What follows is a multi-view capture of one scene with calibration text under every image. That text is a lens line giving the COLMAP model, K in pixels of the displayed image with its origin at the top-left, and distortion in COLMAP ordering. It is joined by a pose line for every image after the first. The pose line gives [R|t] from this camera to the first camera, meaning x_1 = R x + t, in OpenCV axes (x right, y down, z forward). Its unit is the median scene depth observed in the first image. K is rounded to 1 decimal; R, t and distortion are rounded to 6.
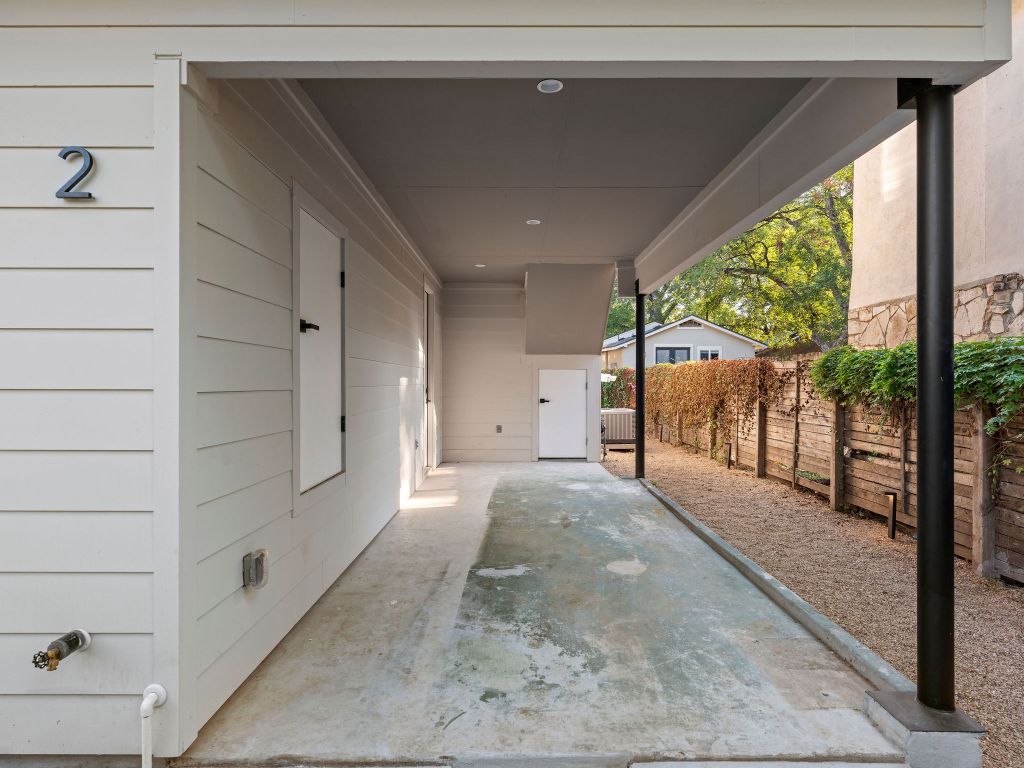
lens RADIAL K [[549.8, 0, 512.0], [0, 549.8, 384.0], [0, 0, 1]] dist [0.001148, 0.000561]
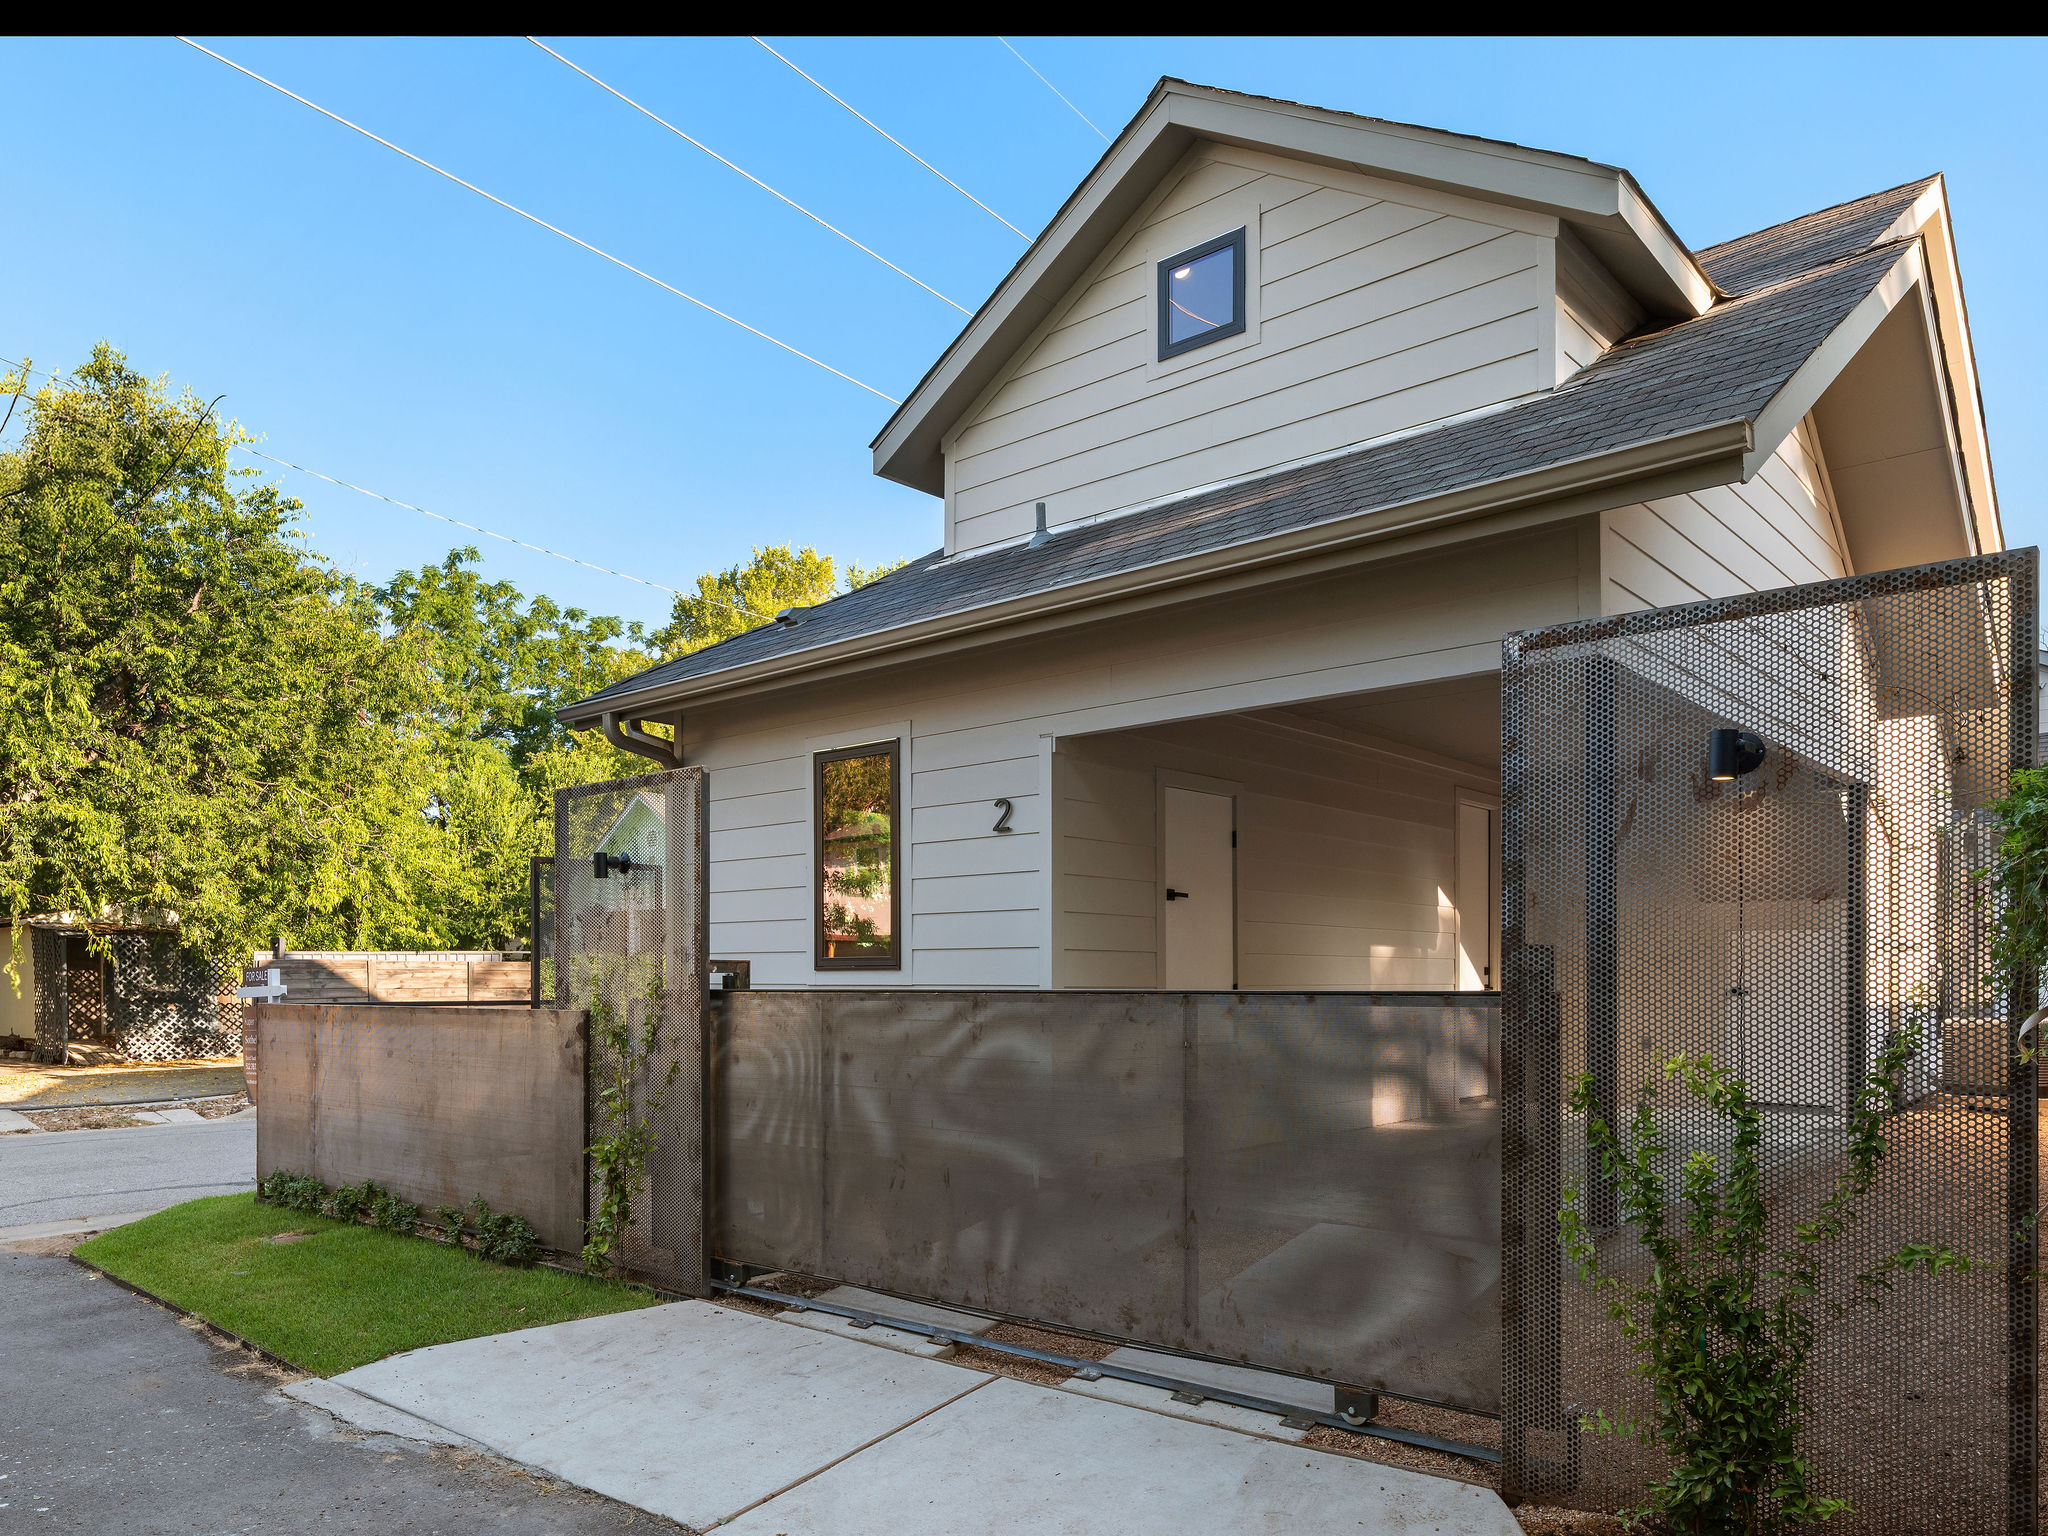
lens RADIAL K [[1415.8, 0, 1020.3], [0, 1415.8, 984.8], [0, 0, 1]] dist [0.007598, 0.001265]
pose [[0.752077, -0.000600, -0.659075, 0.534859], [-0.001182, 0.999997, -0.002258, 0.034613], [0.659074, 0.002477, 0.752074, -0.562989]]
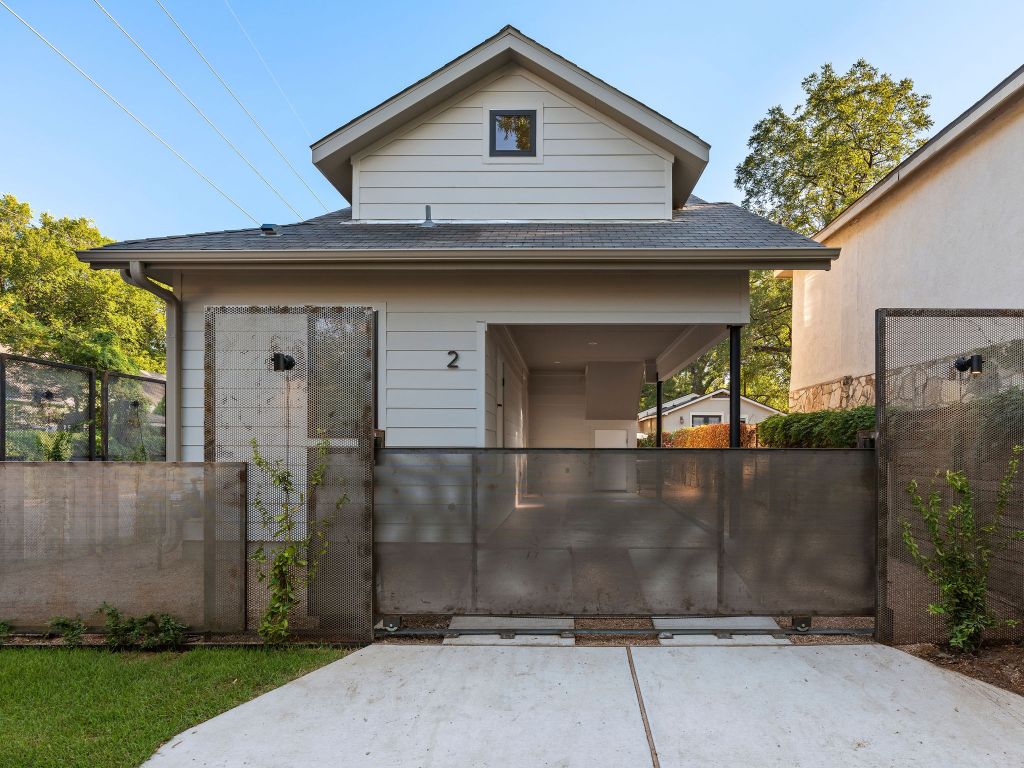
lens RADIAL K [[536.2, 0, 562.5], [0, 536.2, 453.8], [0, 0, 1]] dist [-0.006446, -0.000410]
pose [[0.999984, 0.001892, -0.005320, -0.038089], [-0.001864, 0.999985, 0.005240, 0.038713], [0.005330, -0.005230, 0.999972, -0.556641]]
